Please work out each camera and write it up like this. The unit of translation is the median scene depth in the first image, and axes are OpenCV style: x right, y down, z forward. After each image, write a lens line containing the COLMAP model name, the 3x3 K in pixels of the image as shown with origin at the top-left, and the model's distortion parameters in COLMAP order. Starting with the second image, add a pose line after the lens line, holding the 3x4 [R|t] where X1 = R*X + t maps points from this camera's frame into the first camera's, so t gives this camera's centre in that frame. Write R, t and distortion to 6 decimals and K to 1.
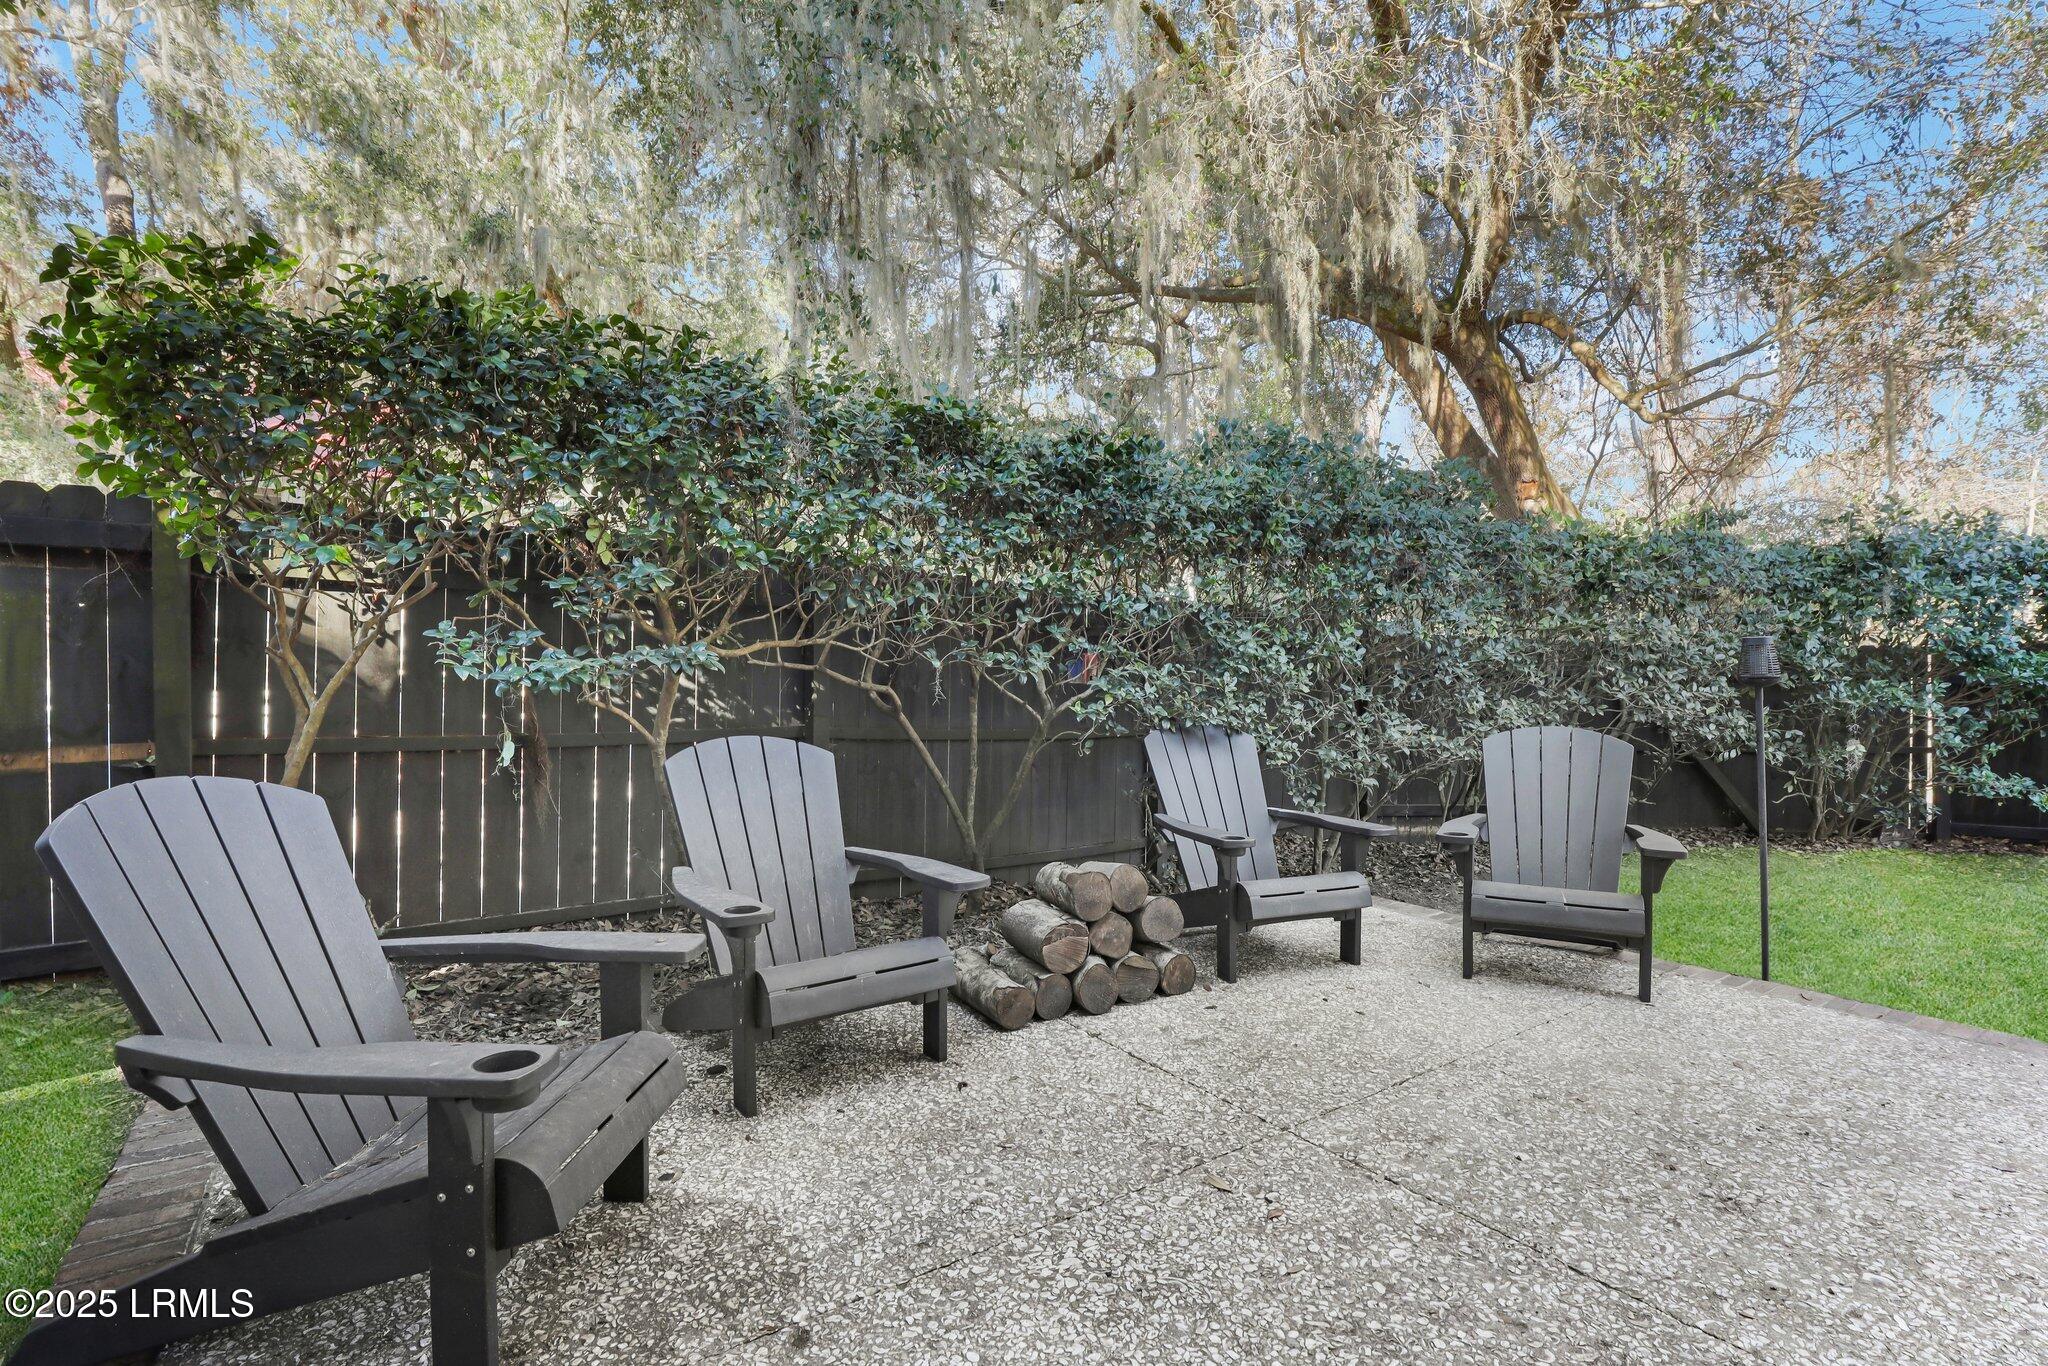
lens RADIAL K [[940.3, 0, 1041.3], [0, 940.3, 685.0], [0, 0, 1]] dist [-0.033283, 0.006261]
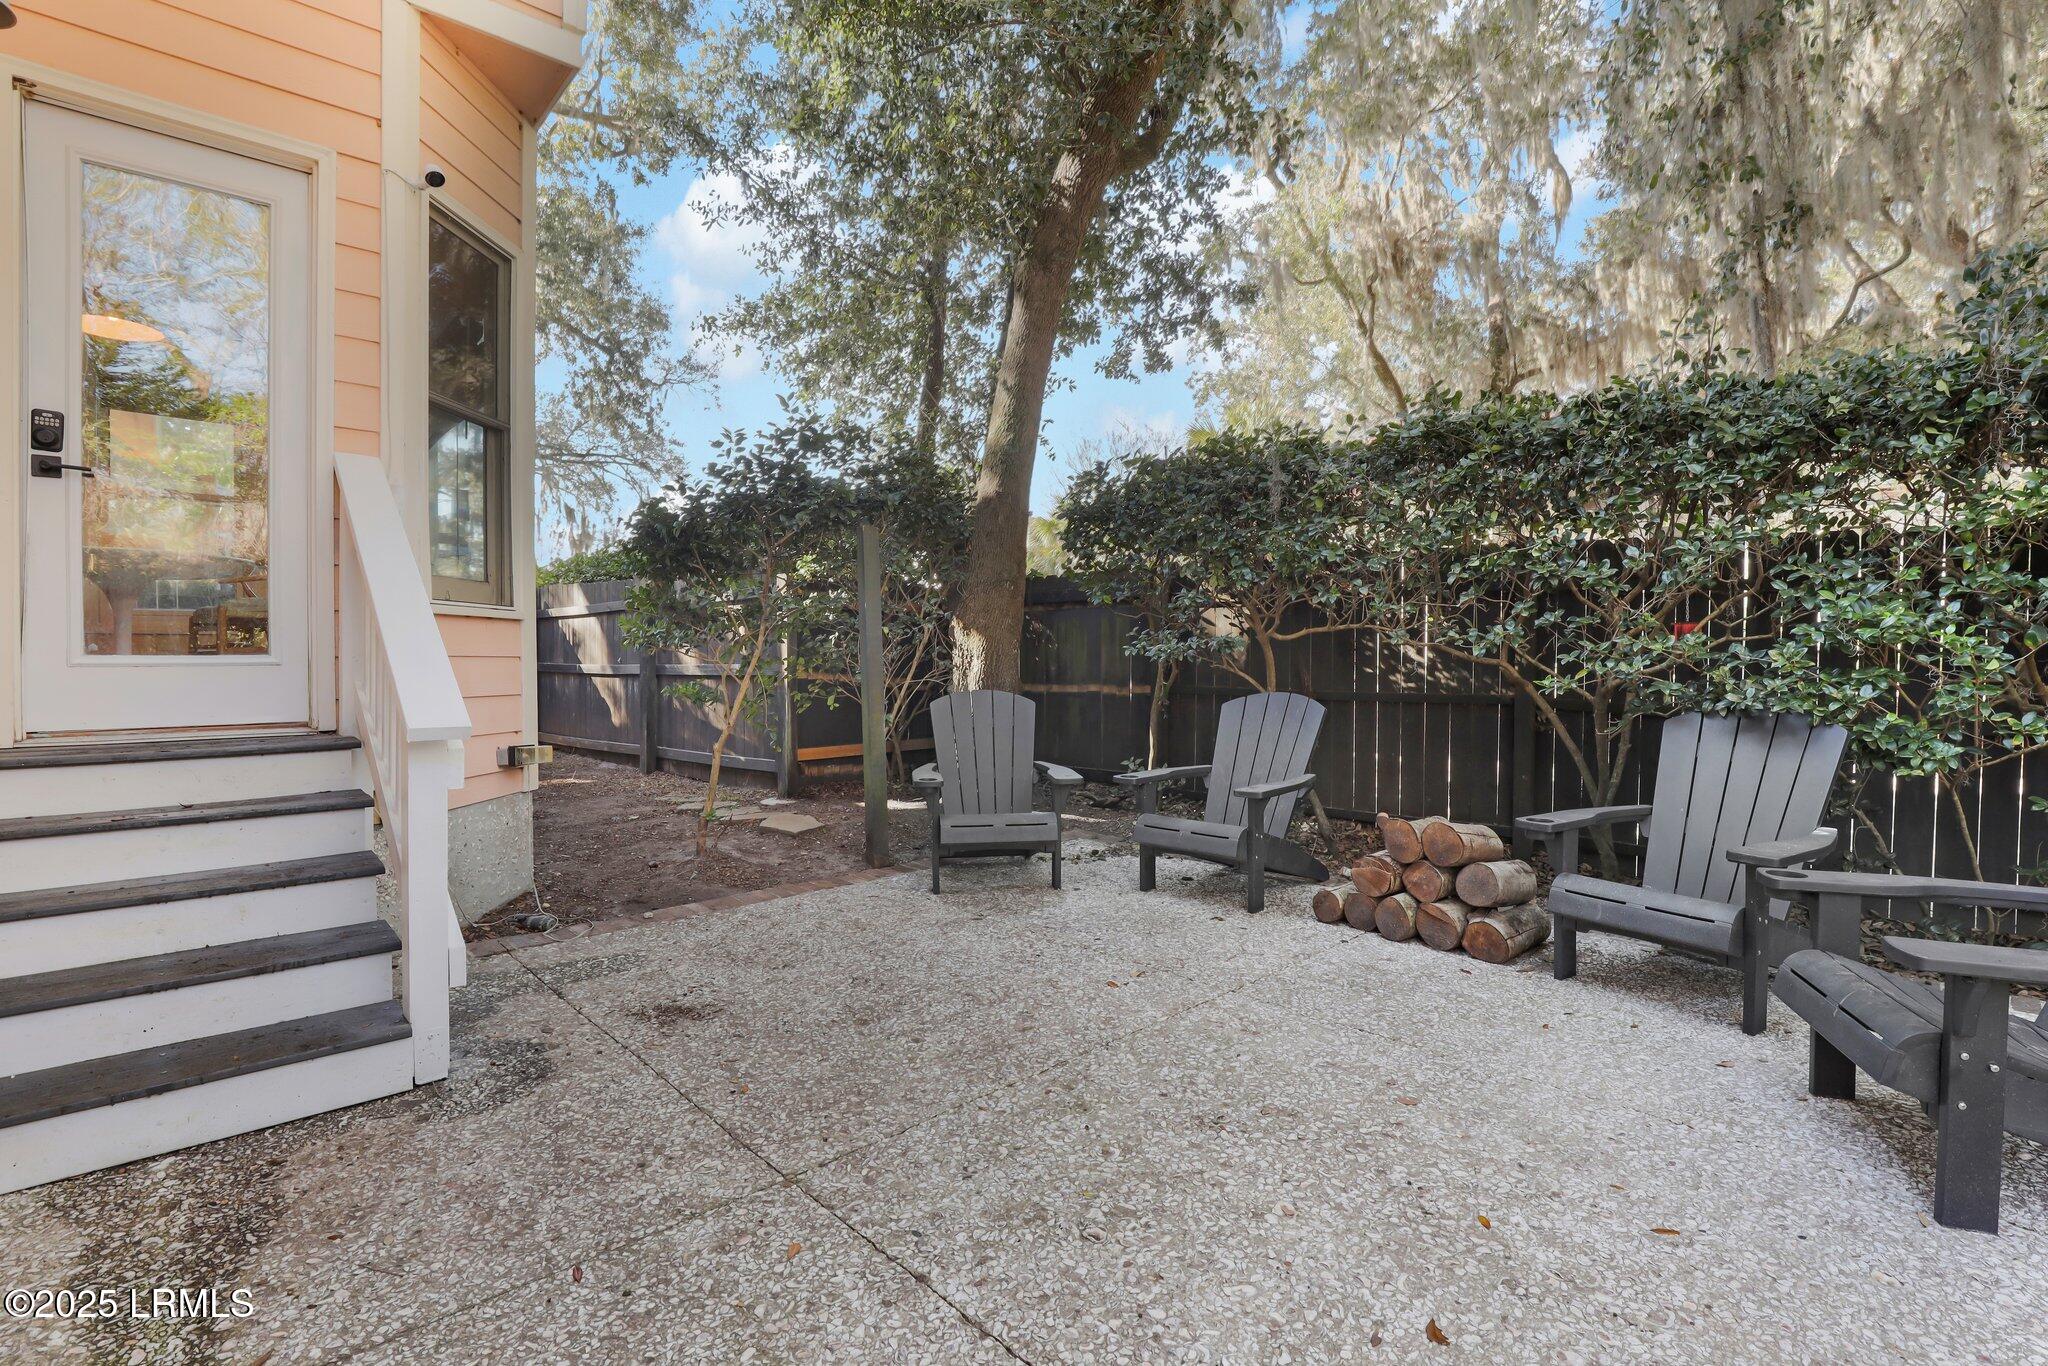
lens RADIAL K [[940.3, 0, 1041.3], [0, 940.3, 685.0], [0, 0, 1]] dist [-0.033283, 0.006261]
pose [[0.154670, 0.026255, -0.987617, 1.135614], [0.005167, 0.999612, 0.027383, -0.003164], [0.987953, -0.009338, 0.154474, 0.385366]]
